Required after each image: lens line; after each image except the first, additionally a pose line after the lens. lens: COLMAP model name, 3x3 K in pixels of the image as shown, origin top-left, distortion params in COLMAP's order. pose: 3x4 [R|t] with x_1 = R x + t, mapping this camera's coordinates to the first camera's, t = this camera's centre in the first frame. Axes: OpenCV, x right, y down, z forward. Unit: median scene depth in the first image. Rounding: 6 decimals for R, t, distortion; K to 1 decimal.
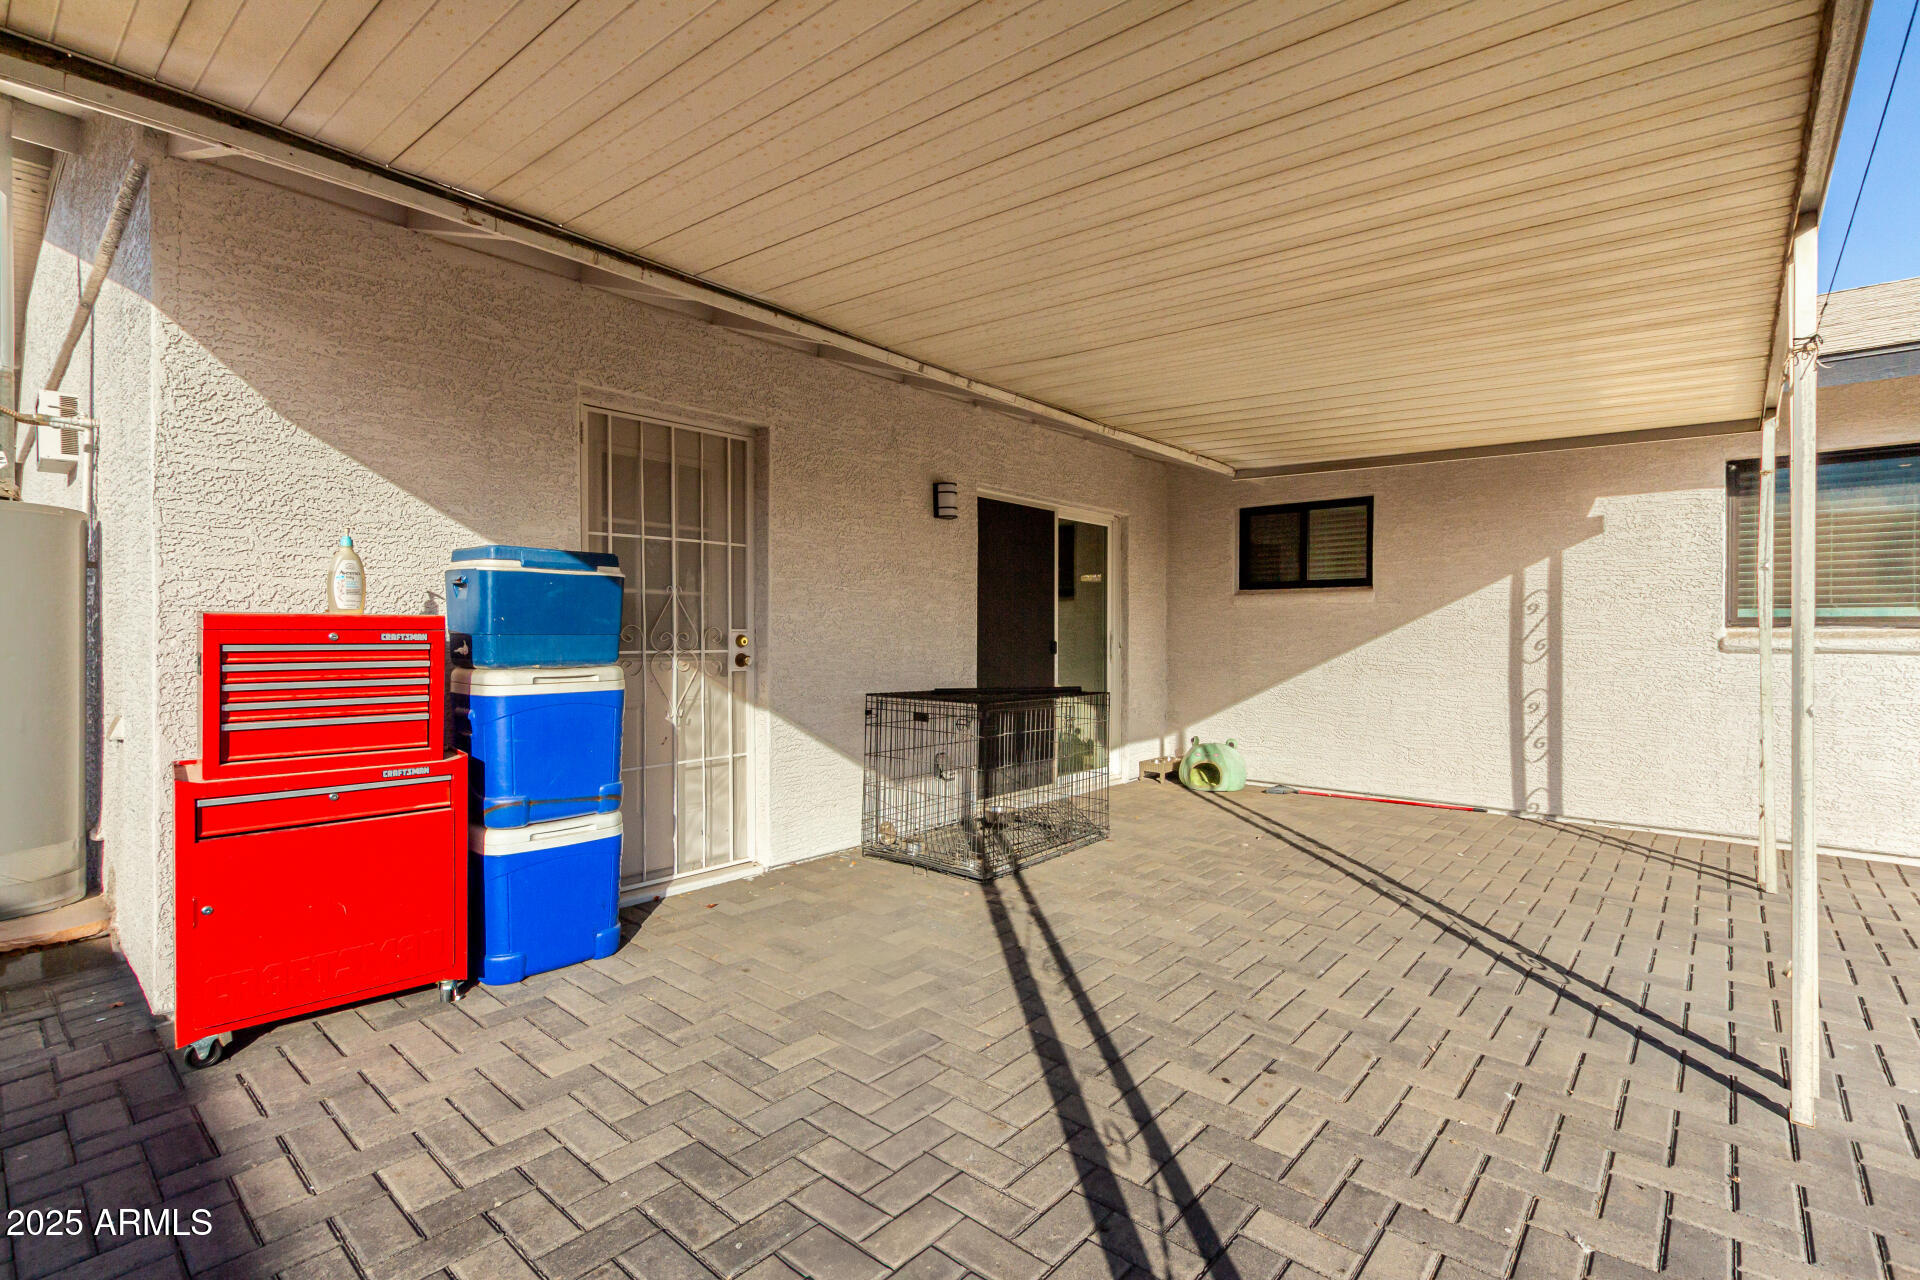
lens RADIAL K [[871.0, 0, 948.6], [0, 871.0, 639.5], [0, 0, 1]] dist [0.009152, -0.004436]
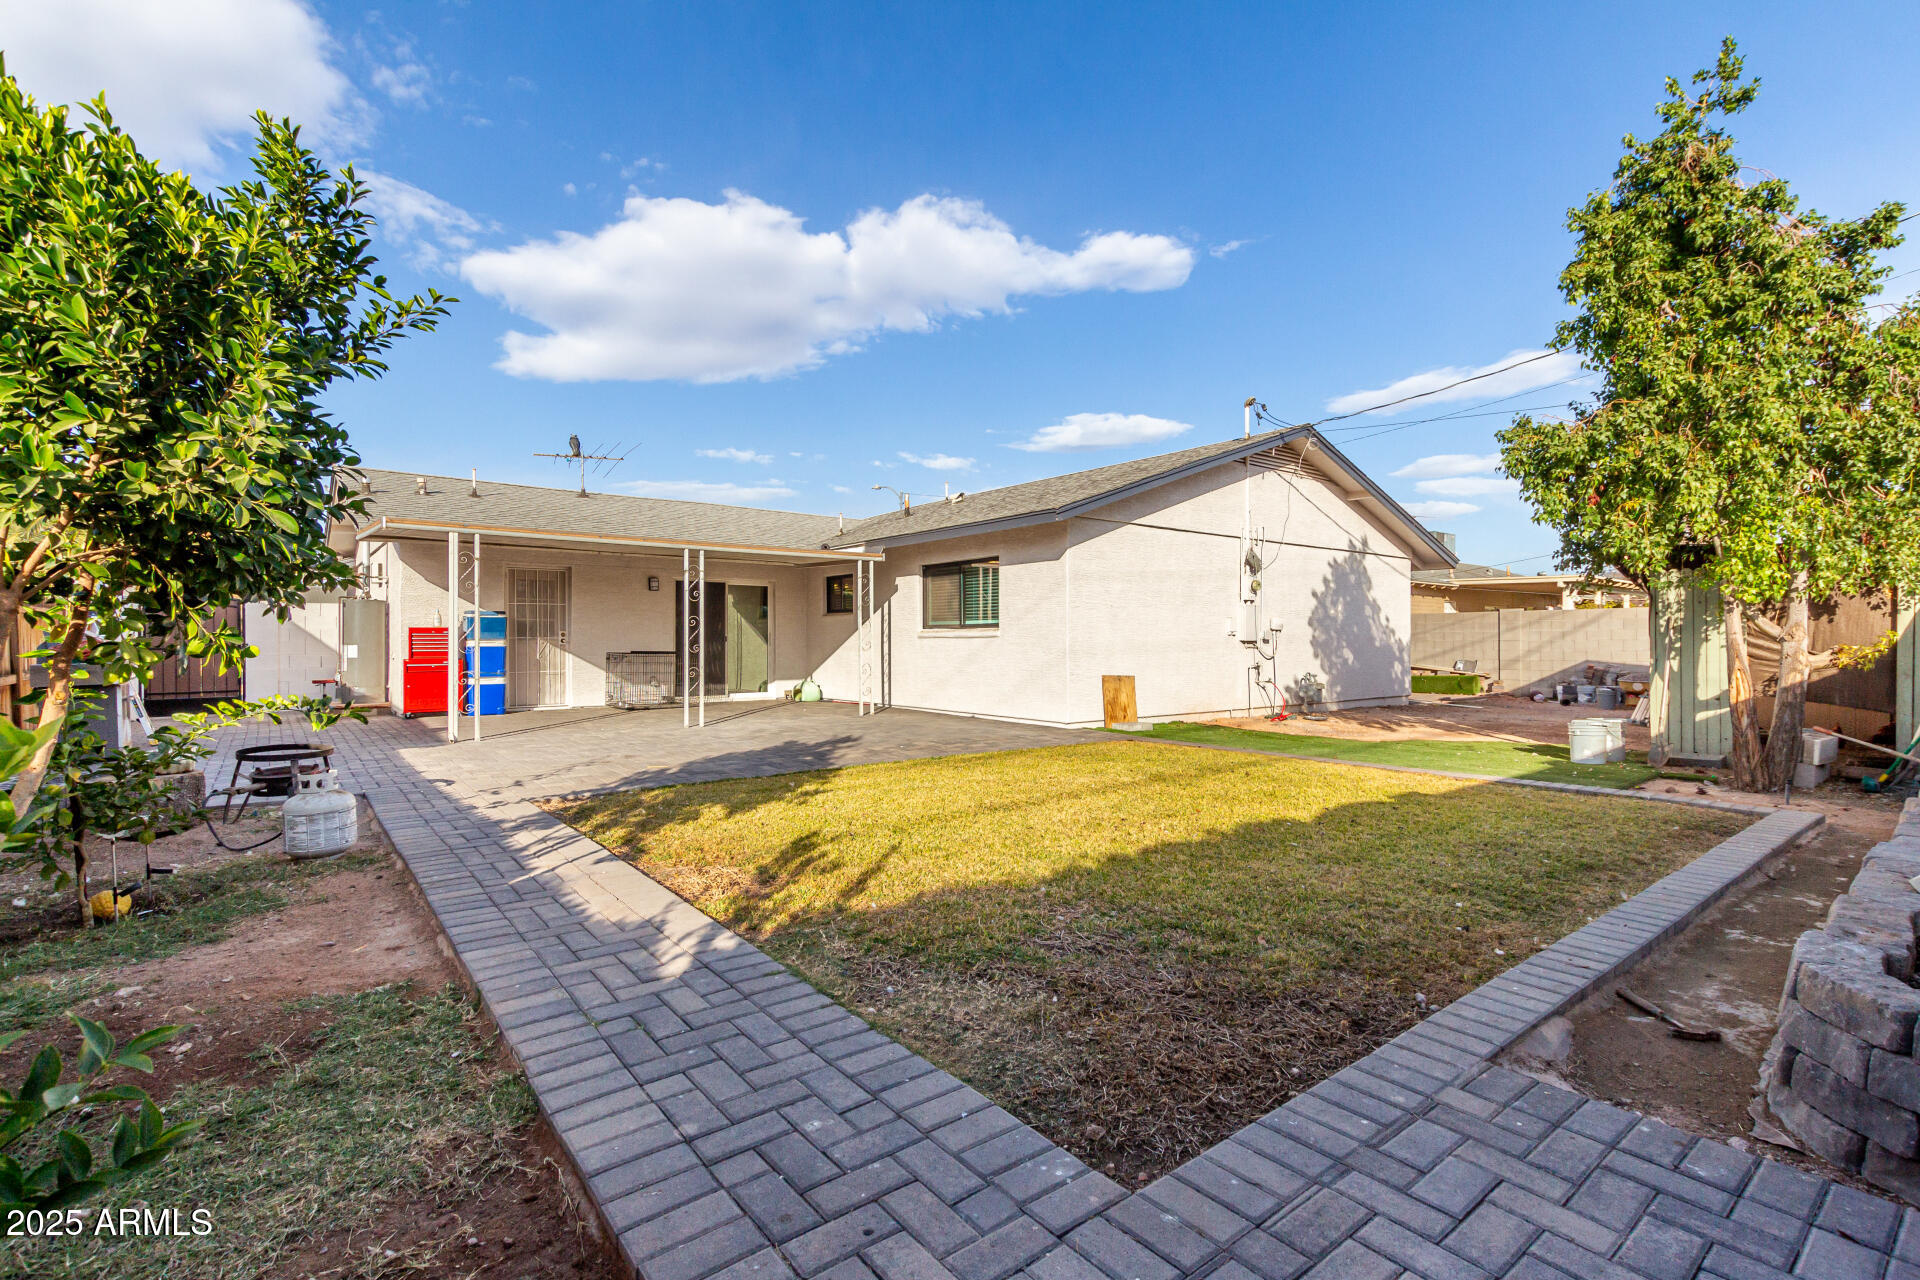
lens RADIAL K [[871.0, 0, 962.3], [0, 871.0, 642.5], [0, 0, 1]] dist [0.009152, -0.004436]
pose [[0.982946, -0.003036, -0.183867, 1.765775], [0.001549, 0.999965, -0.008226, 0.058292], [0.183886, 0.007801, 0.982917, -1.844299]]
